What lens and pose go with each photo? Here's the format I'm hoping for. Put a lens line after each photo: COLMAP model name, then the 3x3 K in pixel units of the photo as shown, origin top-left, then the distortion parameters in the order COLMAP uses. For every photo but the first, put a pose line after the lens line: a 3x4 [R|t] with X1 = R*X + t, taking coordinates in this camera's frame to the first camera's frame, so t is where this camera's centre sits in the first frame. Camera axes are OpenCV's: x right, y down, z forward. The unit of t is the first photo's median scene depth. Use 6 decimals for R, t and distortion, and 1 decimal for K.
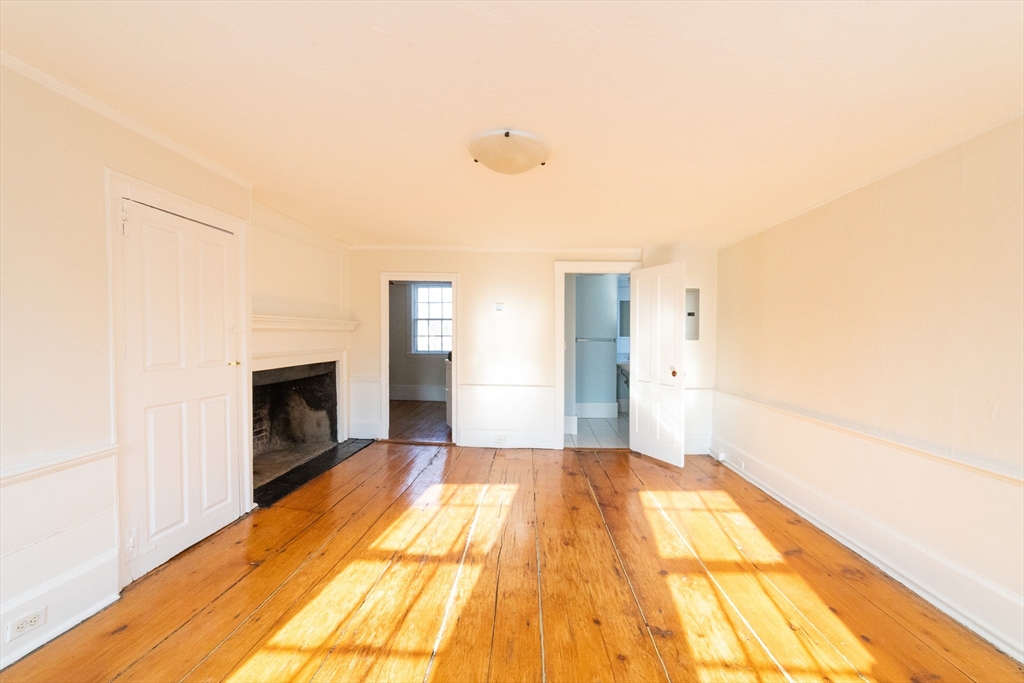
lens RADIAL K [[408.0, 0, 512.9], [0, 408.0, 346.0], [0, 0, 1]] dist [0.001132, 0.000312]
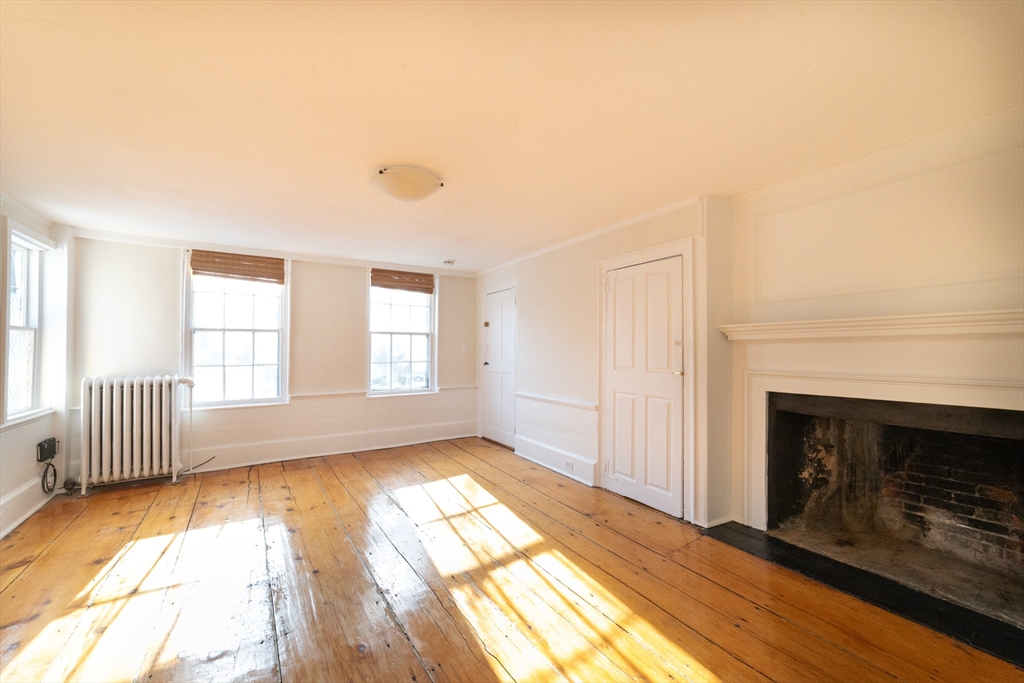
lens RADIAL K [[408.0, 0, 512.9], [0, 408.0, 346.0], [0, 0, 1]] dist [0.001132, 0.000312]
pose [[-0.806267, -0.026906, -0.590939, 0.364356], [-0.031217, 0.999508, -0.002917, -0.013471], [0.590727, 0.016096, -0.806711, 1.805840]]
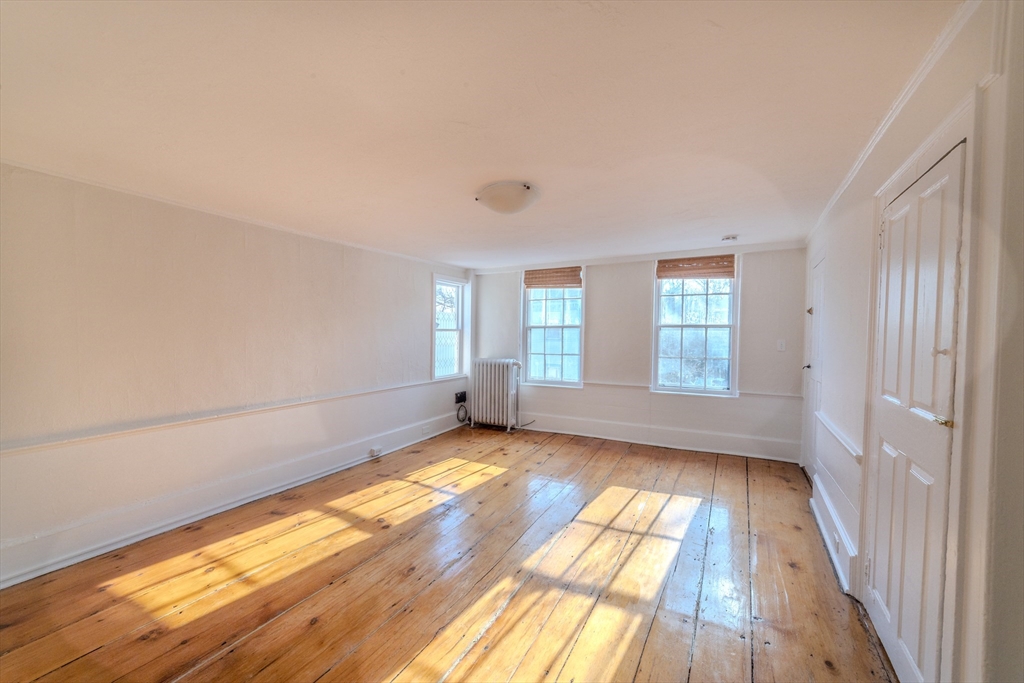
lens RADIAL K [[408.0, 0, 512.9], [0, 408.0, 346.0], [0, 0, 1]] dist [0.001132, 0.000312]
pose [[-0.904303, -0.037659, 0.425228, -0.452375], [-0.014088, 0.998191, 0.058443, -0.073121], [-0.426659, 0.046859, -0.903198, 1.843319]]
